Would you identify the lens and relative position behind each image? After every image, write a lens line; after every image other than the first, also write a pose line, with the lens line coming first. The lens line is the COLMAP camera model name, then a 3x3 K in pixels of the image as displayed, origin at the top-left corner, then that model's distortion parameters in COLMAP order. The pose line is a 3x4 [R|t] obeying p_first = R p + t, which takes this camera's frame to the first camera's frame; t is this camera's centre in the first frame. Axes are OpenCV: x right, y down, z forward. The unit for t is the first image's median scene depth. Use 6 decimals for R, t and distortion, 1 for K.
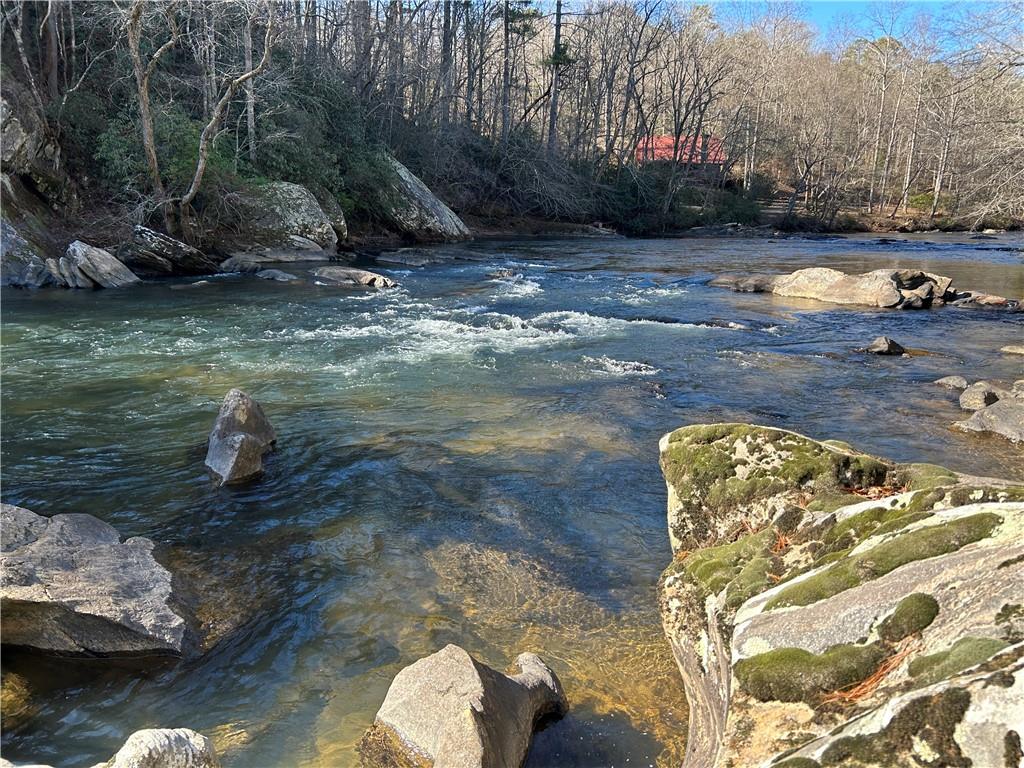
lens RADIAL K [[759.0, 0, 508.5], [0, 759.0, 393.1], [0, 0, 1]] dist [0.049279, -0.058017]
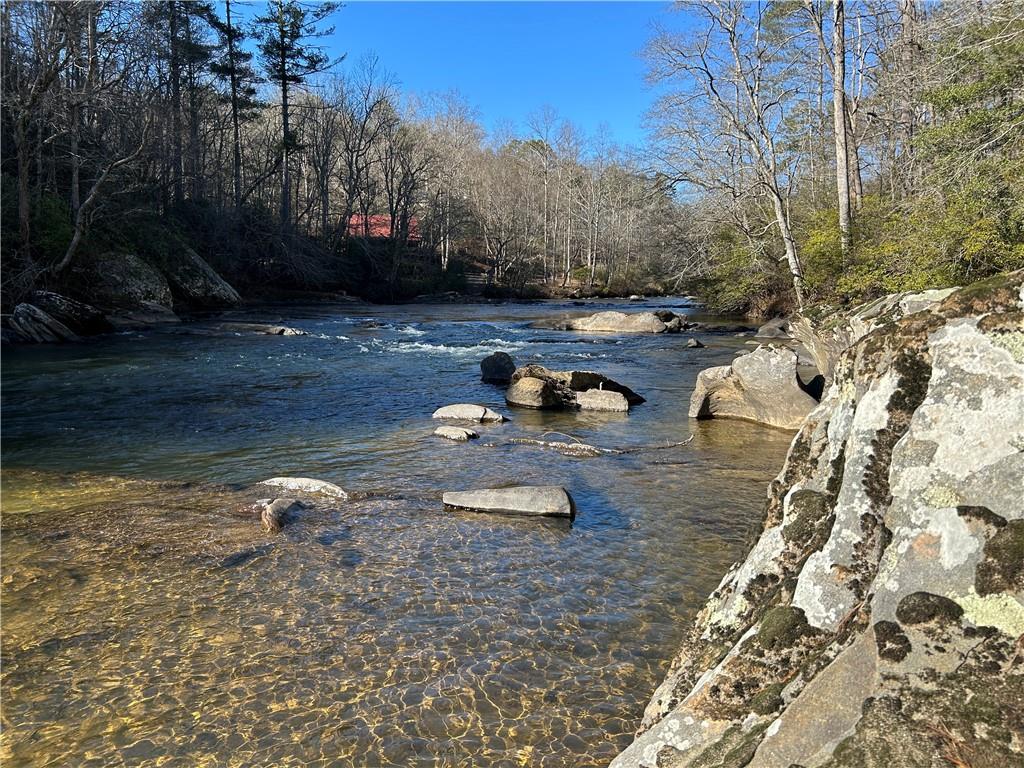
lens RADIAL K [[759.0, 0, 504.0], [0, 759.0, 377.0], [0, 0, 1]] dist [0.049279, -0.058017]
pose [[0.917157, -0.054863, 0.394731, -0.110762], [0.098950, 0.990812, -0.092201, 0.024077], [-0.386046, 0.123621, 0.914159, -0.082696]]
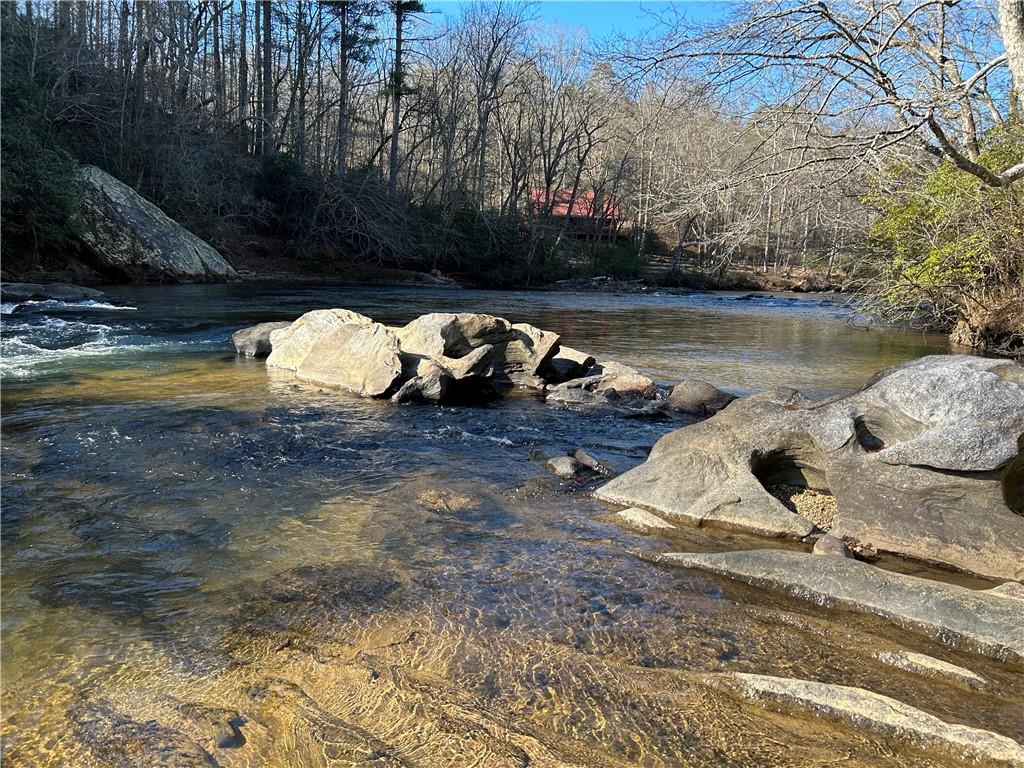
lens RADIAL K [[759.0, 0, 509.4], [0, 759.0, 381.7], [0, 0, 1]] dist [0.049279, -0.058017]
pose [[0.997441, 0.011563, 0.070547, 0.142938], [-0.005253, 0.996019, -0.088989, -0.021991], [-0.071295, 0.088391, 0.993531, 0.150257]]
